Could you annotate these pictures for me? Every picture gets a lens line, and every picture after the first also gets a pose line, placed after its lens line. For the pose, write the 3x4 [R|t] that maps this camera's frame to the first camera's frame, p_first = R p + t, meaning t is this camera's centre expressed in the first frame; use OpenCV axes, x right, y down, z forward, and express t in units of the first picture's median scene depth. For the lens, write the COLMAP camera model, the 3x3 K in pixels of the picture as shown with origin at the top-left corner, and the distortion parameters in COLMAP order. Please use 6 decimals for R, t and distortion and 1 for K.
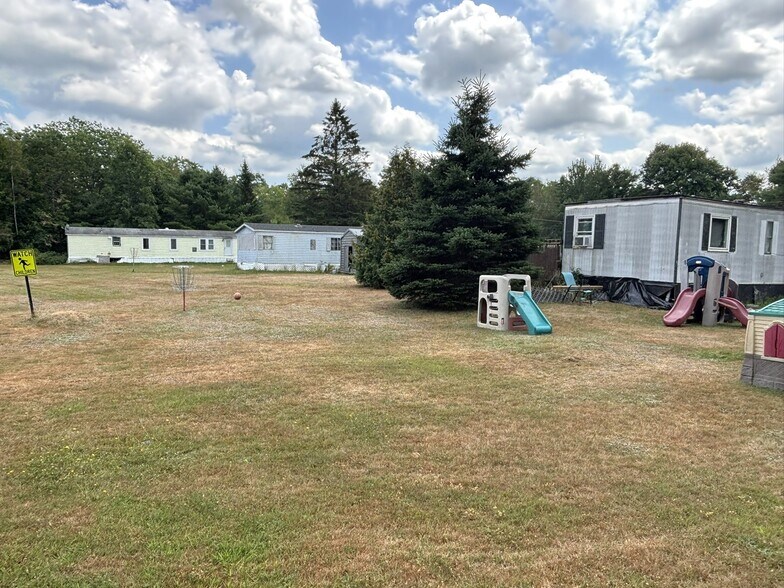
lens RADIAL K [[538.8, 0, 394.9], [0, 538.8, 297.7], [0, 0, 1]] dist [0.031305, -0.029330]
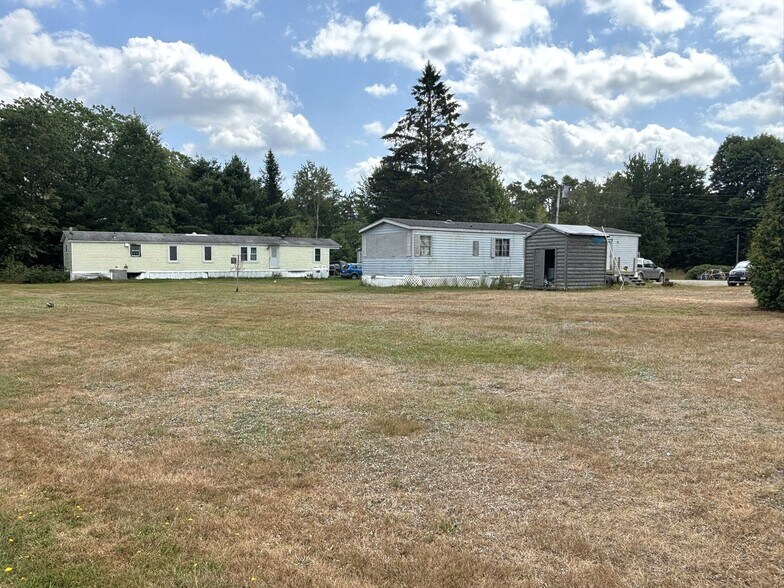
lens RADIAL K [[599.7, 0, 415.2], [0, 599.7, 308.0], [0, 0, 1]] dist [0.027847, -0.015130]
pose [[0.997529, -0.016748, 0.068232, -0.190534], [0.017554, 0.999783, -0.011221, -0.009362], [-0.068029, 0.012391, 0.997606, 0.154992]]
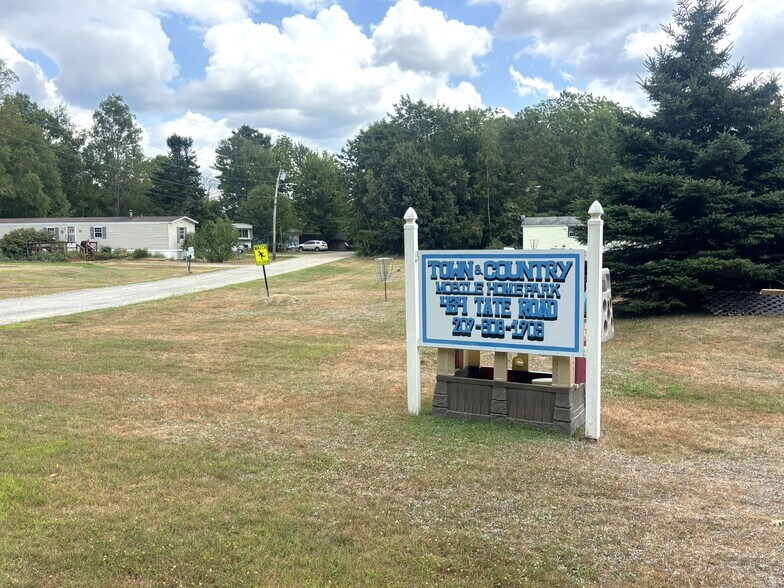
lens RADIAL K [[711.5, 0, 393.4], [0, 711.5, 307.8], [0, 0, 1]] dist [0.029683, -0.019338]
pose [[0.672346, 0.052031, -0.738406, 0.142260], [-0.047243, 0.998509, 0.027343, -0.000339], [0.738728, 0.016501, 0.673802, 0.023149]]
